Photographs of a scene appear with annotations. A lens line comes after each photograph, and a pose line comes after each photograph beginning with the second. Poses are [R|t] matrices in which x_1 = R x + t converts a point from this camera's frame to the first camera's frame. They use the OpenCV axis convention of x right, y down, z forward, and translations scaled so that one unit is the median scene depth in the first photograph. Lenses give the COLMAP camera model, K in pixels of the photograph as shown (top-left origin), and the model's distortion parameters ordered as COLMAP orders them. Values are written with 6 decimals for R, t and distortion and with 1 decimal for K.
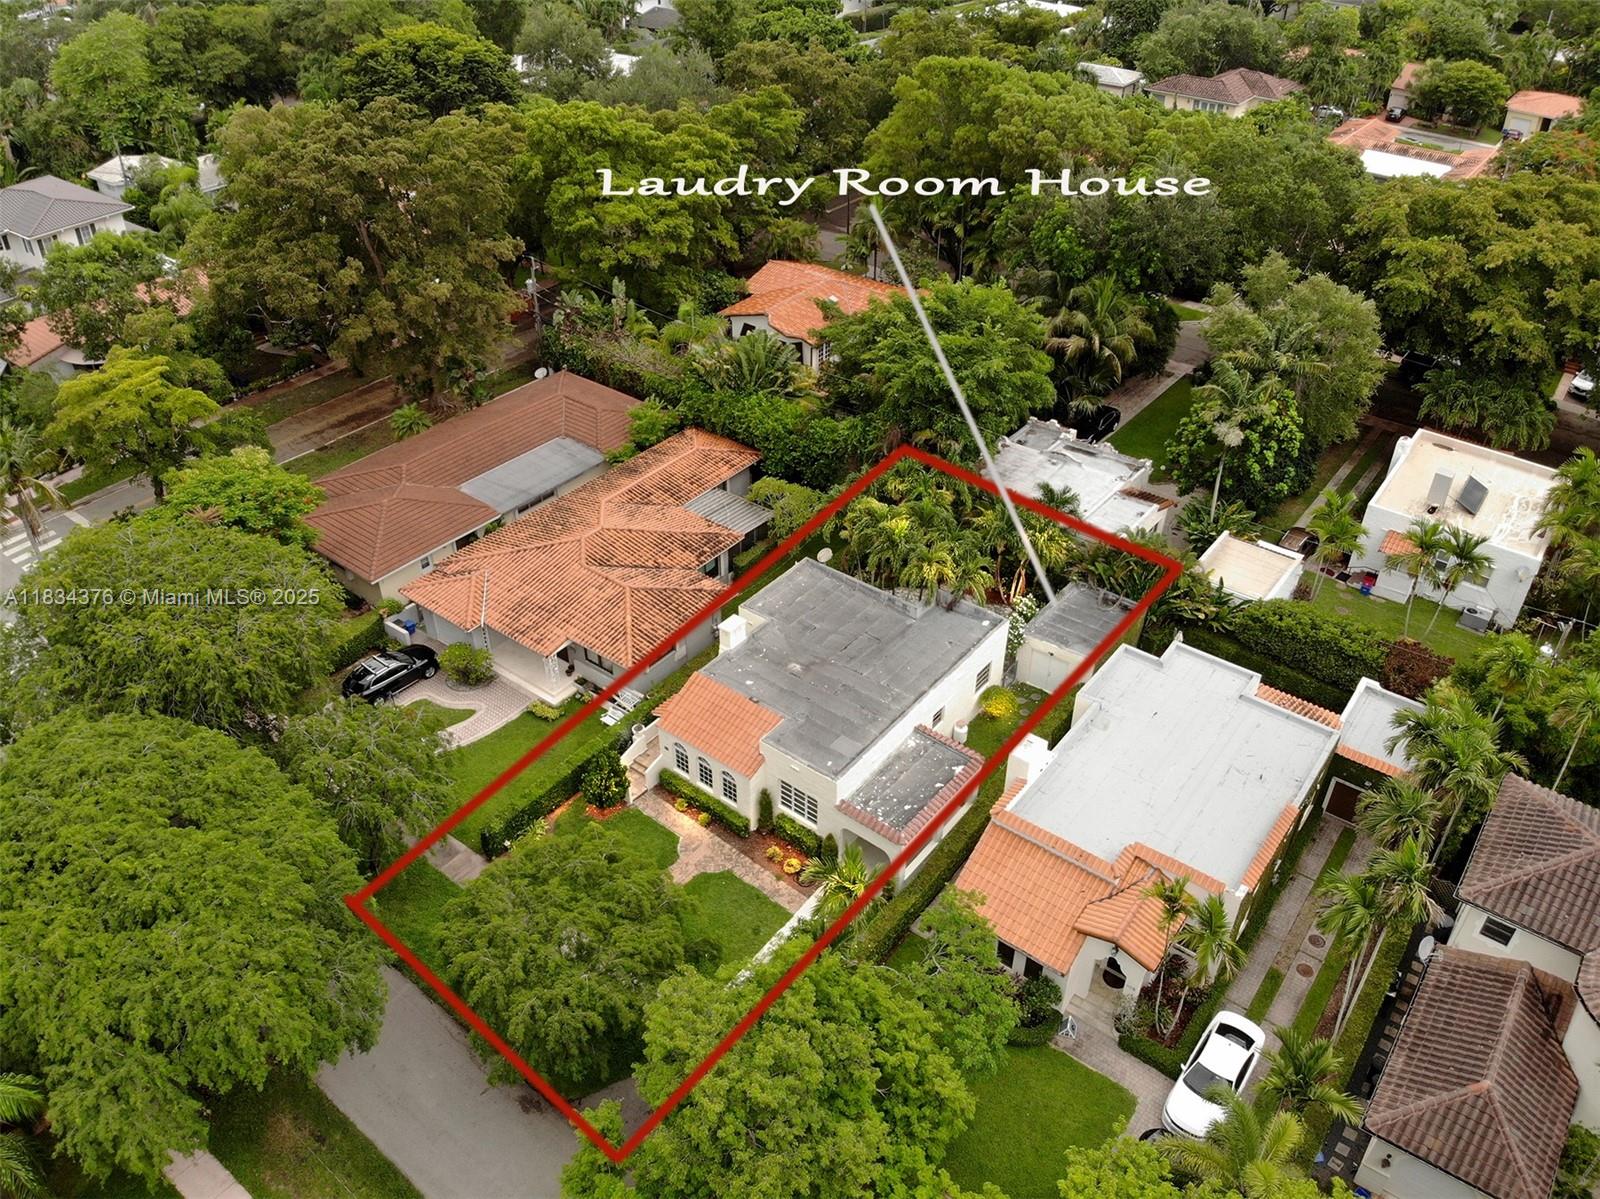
lens RADIAL K [[1171.2, 0, 803.9], [0, 1171.2, 568.5], [0, 0, 1]] dist [0.171351, -0.310779]
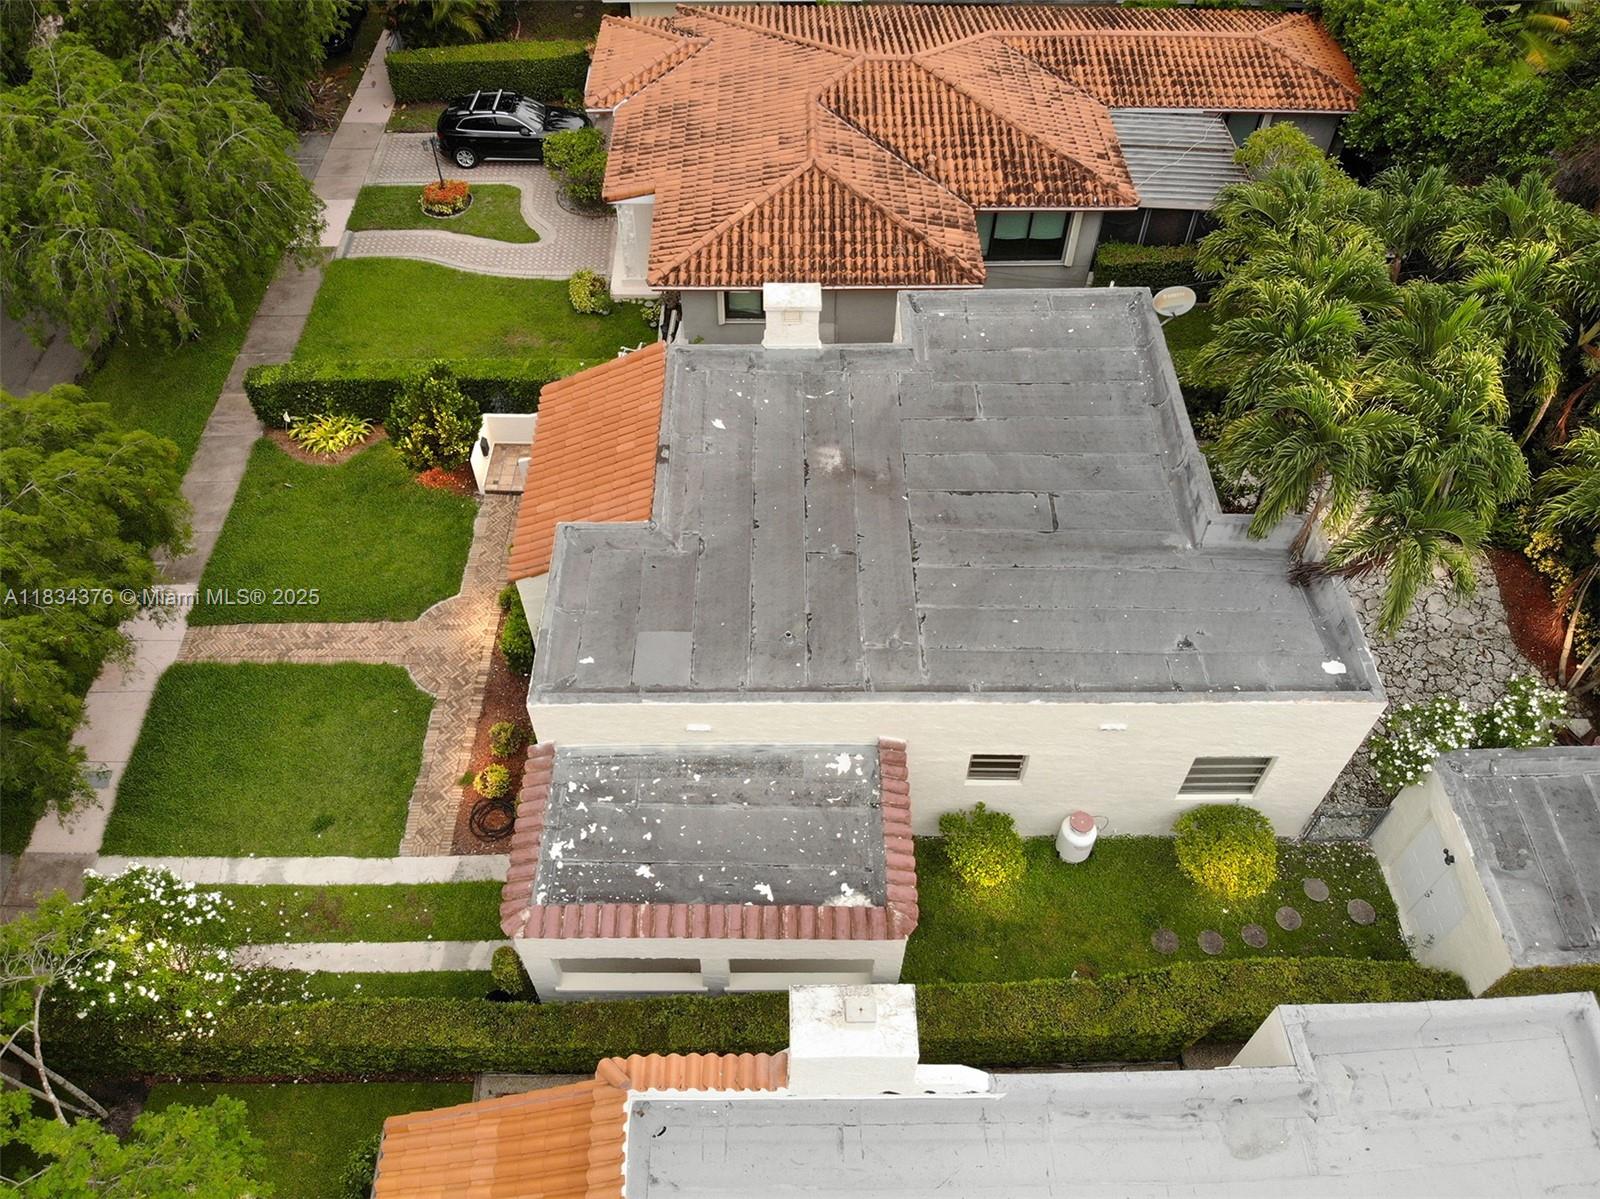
lens RADIAL K [[1191.4, 0, 800.0], [0, 1191.4, 599.5], [0, 0, 1]] dist [0.084746, -0.234923]
pose [[0.618795, 0.606897, -0.498768, 0.217088], [-0.445428, 0.794063, 0.413591, -0.045667], [0.647060, -0.033762, 0.761691, 0.609543]]
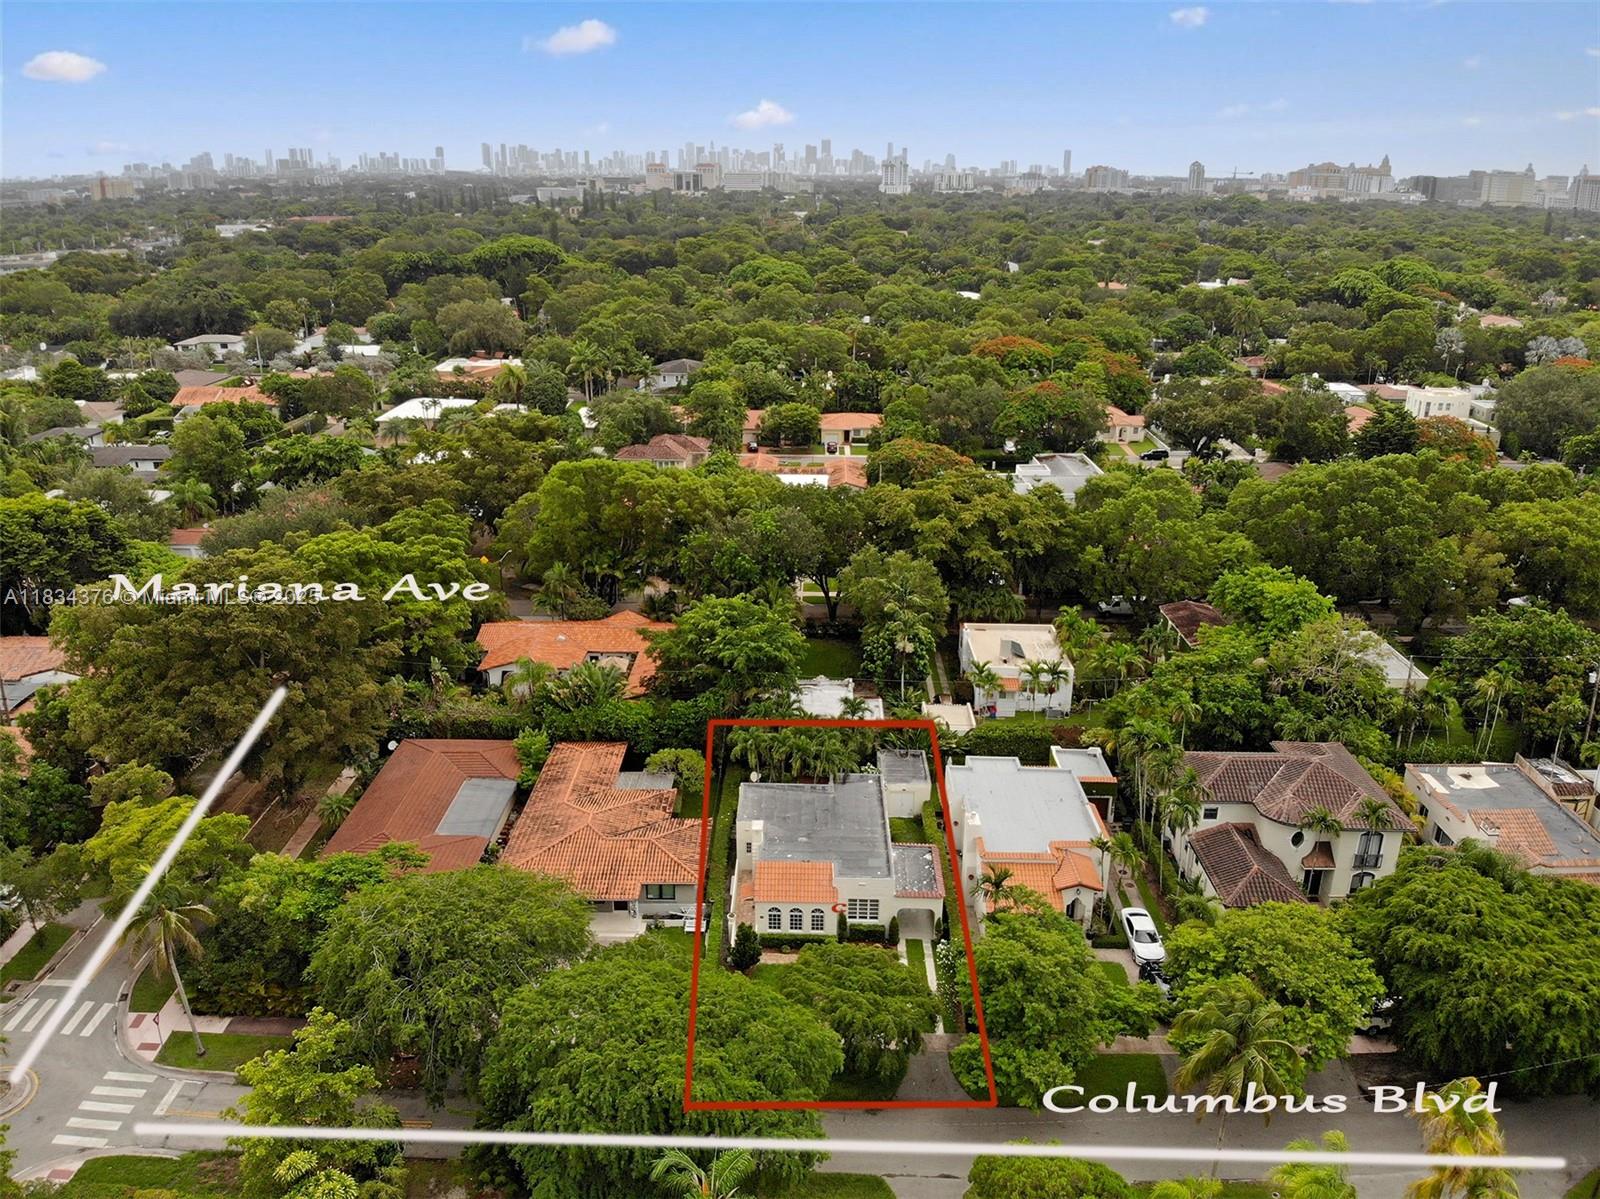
lens RADIAL K [[1169.9, 0, 800.0], [0, 1169.9, 599.5], [0, 0, 1]] dist [0.235977, -0.000327]
pose [[0.807429, -0.210396, 0.551174, -0.734499], [0.338729, 0.930241, -0.141118, 0.009543], [-0.483034, 0.300641, 0.822370, -0.334606]]
